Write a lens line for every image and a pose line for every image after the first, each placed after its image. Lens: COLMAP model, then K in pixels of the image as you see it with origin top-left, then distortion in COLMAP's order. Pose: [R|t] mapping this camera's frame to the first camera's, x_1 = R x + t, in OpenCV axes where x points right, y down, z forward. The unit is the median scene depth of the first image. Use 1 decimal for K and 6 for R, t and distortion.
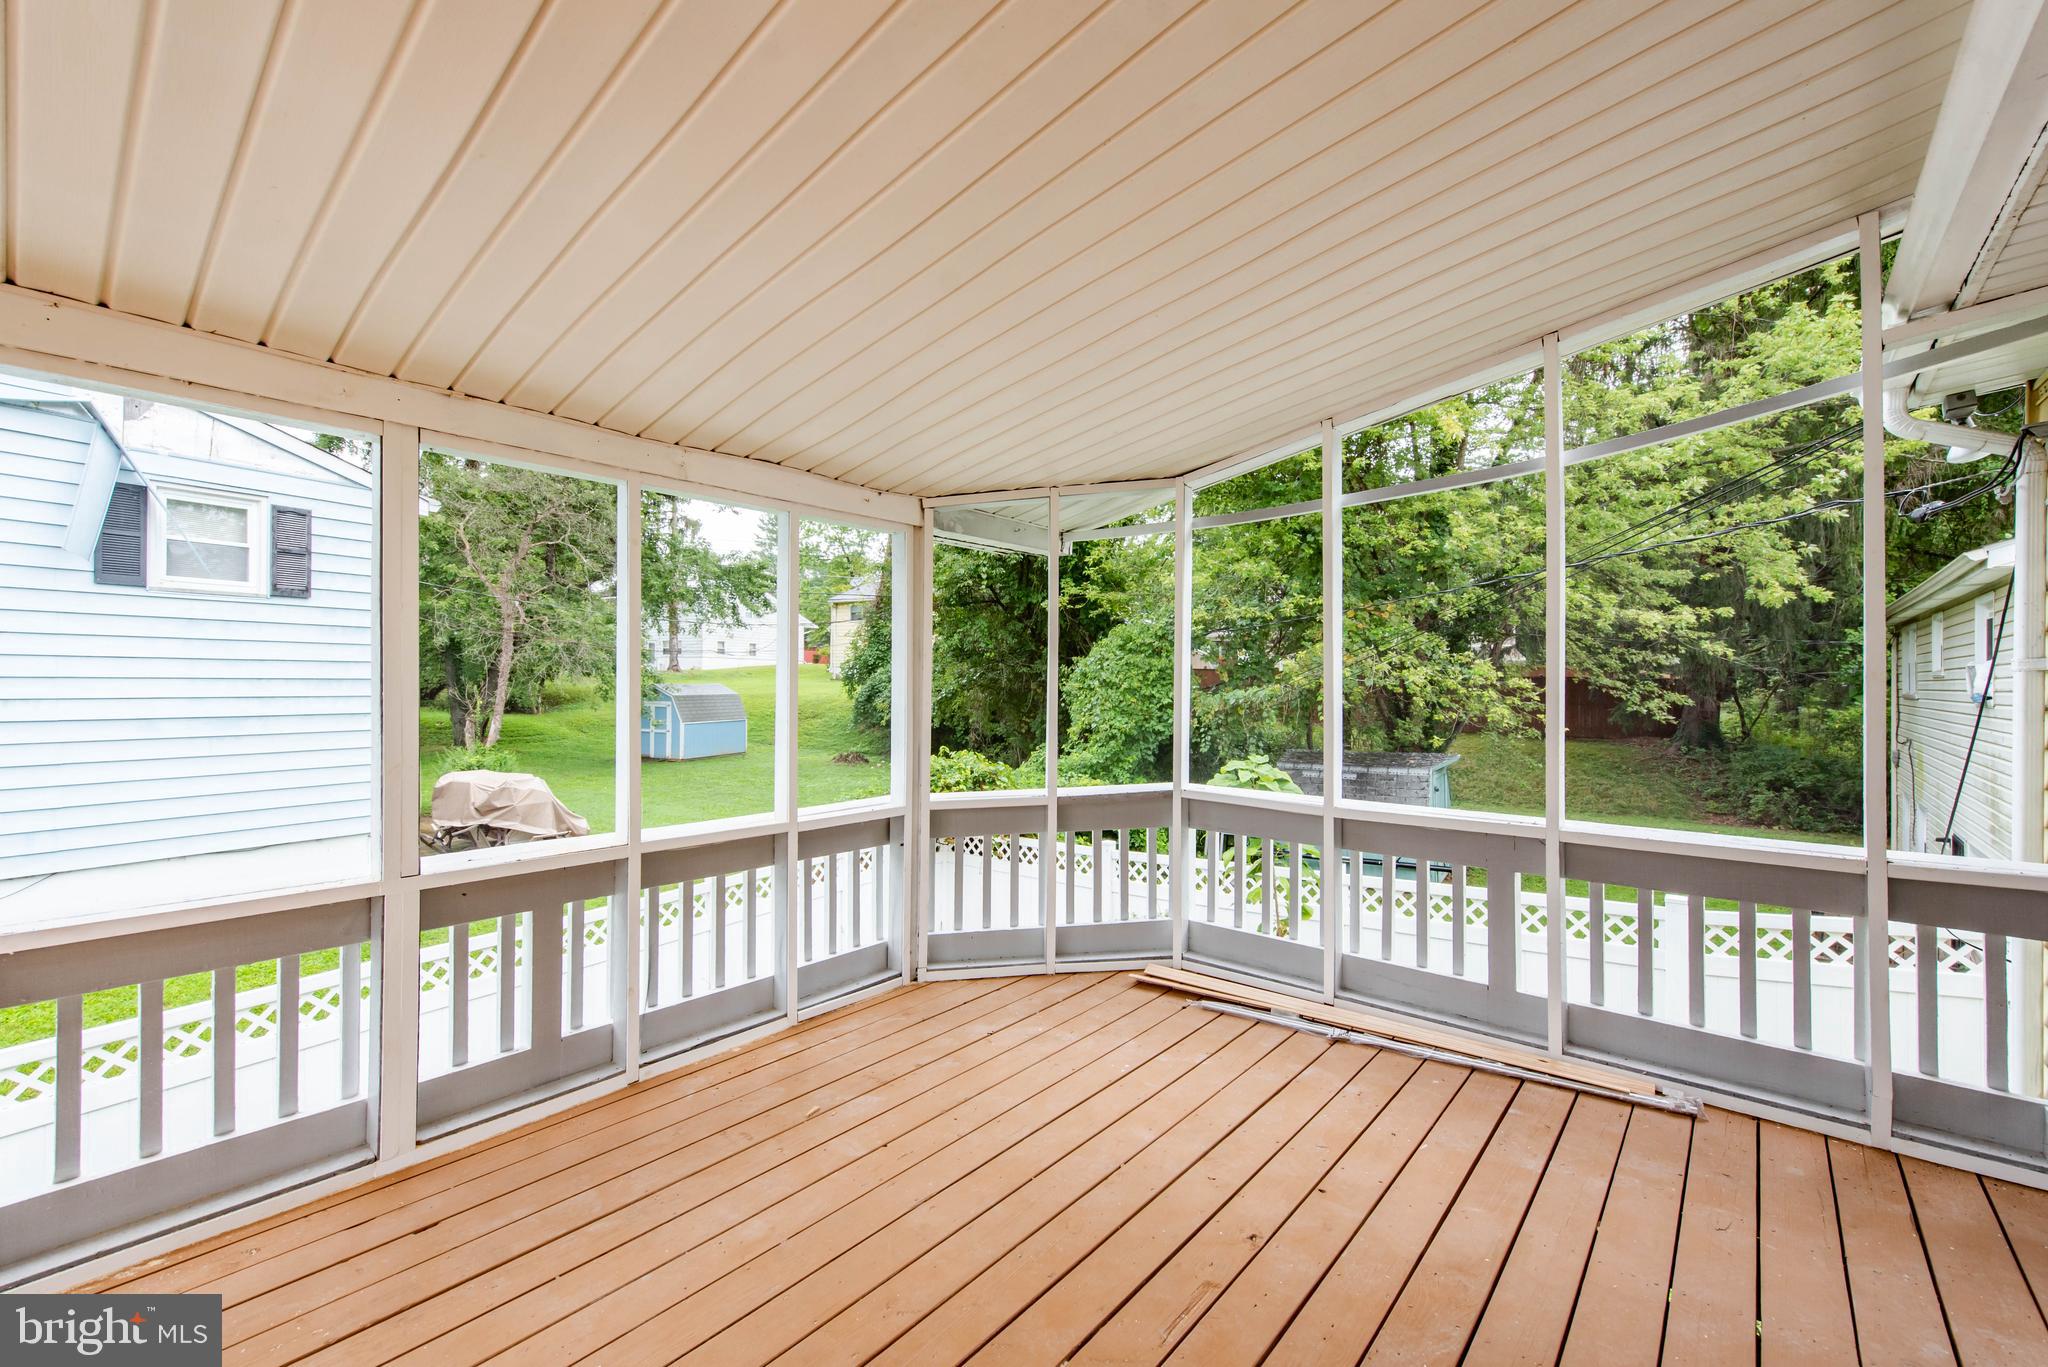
lens RADIAL K [[830.2, 0, 1038.5], [0, 830.2, 683.3], [0, 0, 1]] dist [0.009539, -0.003802]
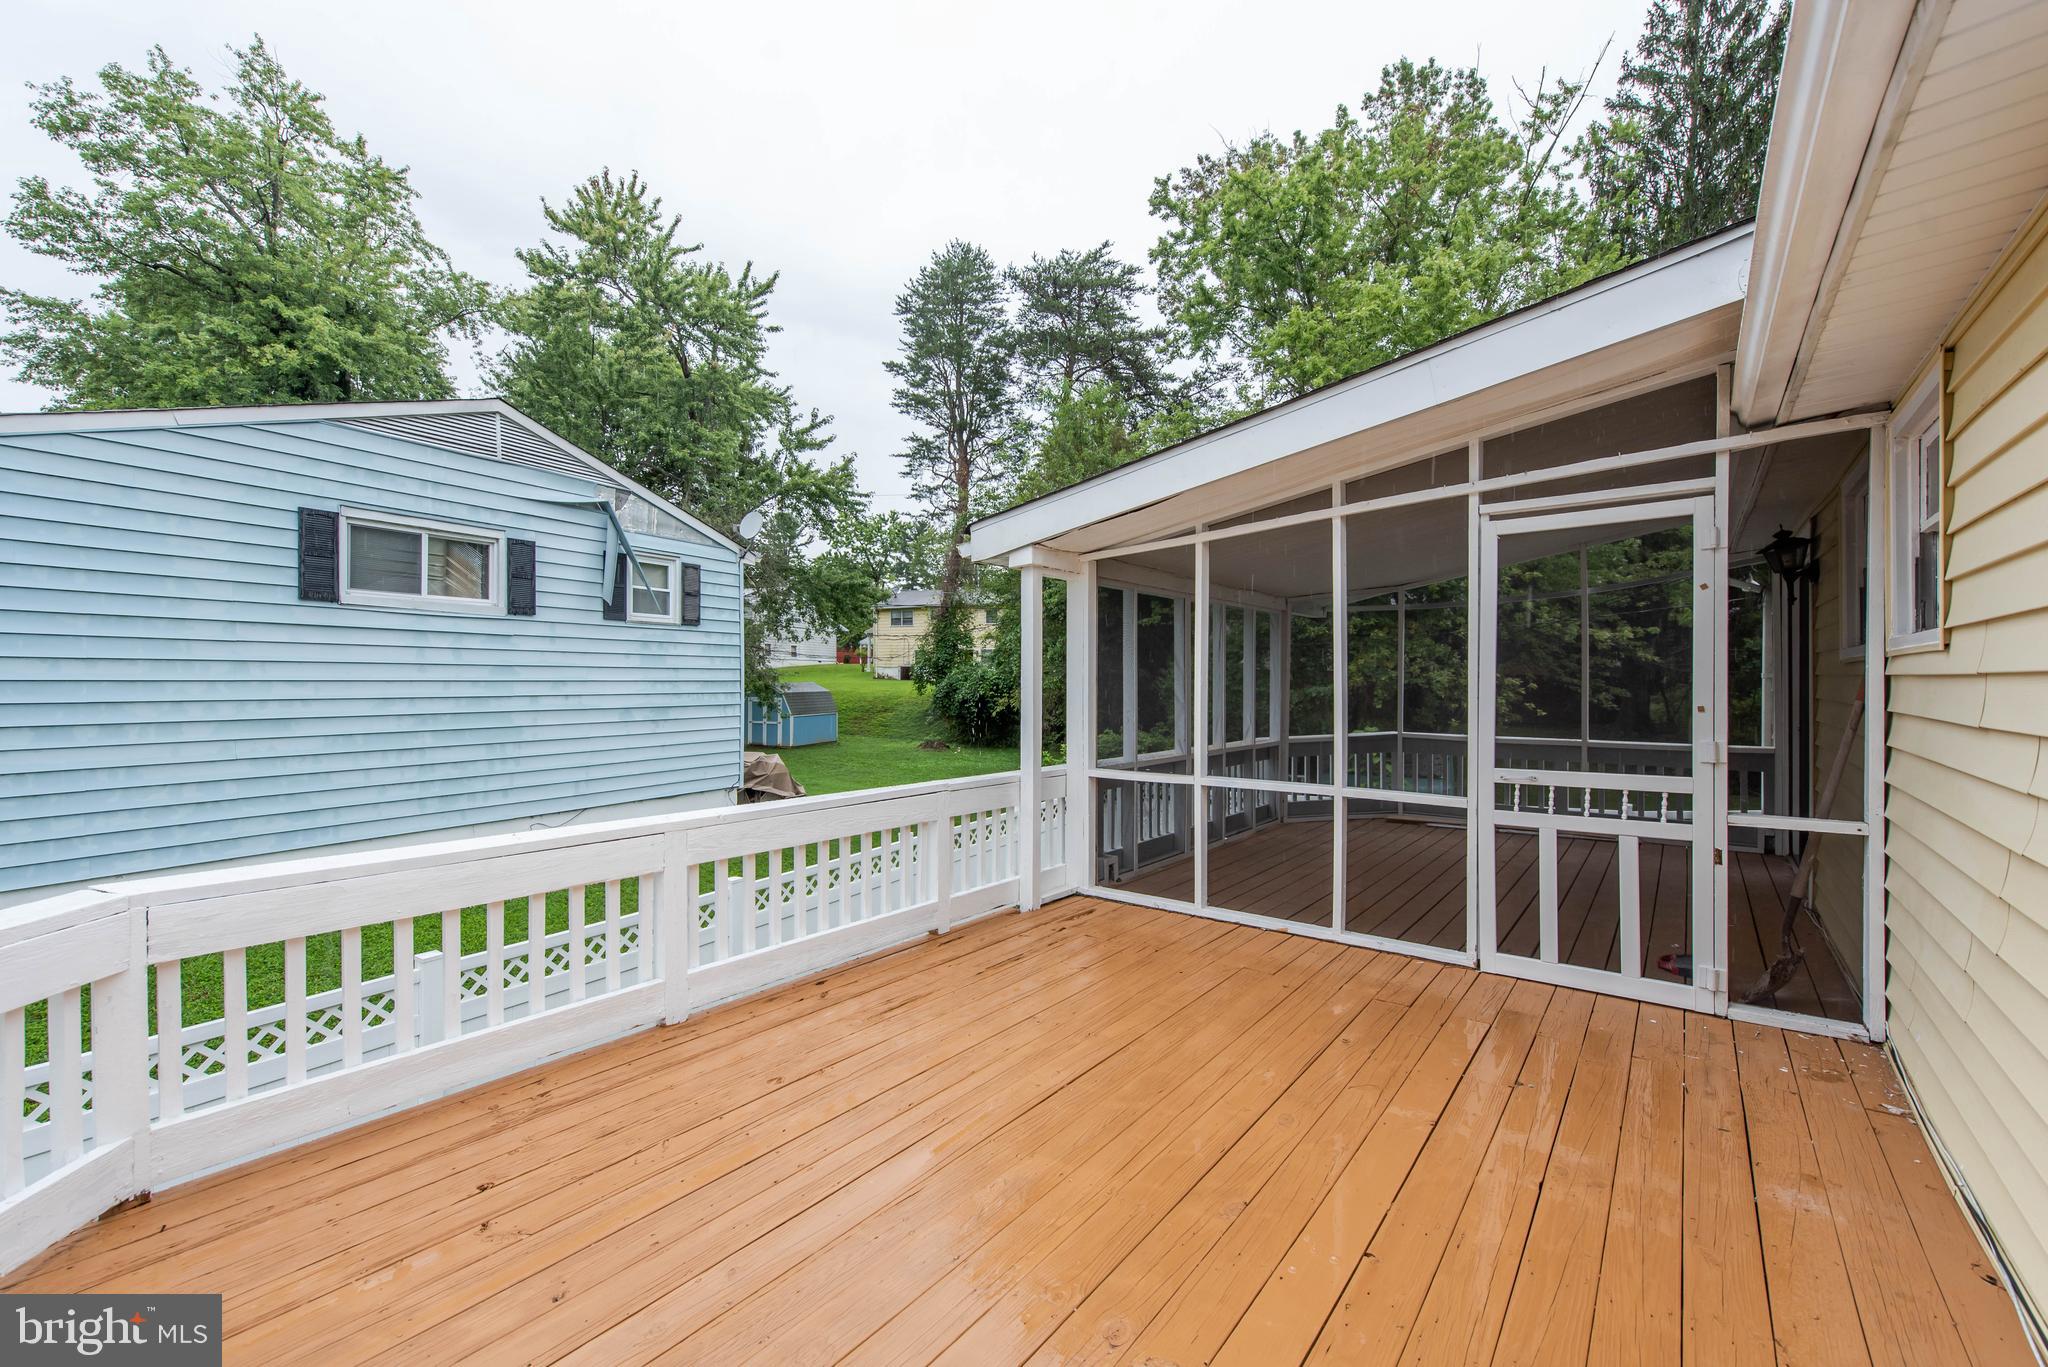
lens RADIAL K [[830.2, 0, 1009.2], [0, 830.2, 681.9], [0, 0, 1]] dist [0.009539, -0.003802]
pose [[0.999600, -0.002737, 0.028139, -0.281693], [0.002675, 0.999994, 0.002263, -0.004235], [-0.028145, -0.002187, 0.999601, -0.349092]]
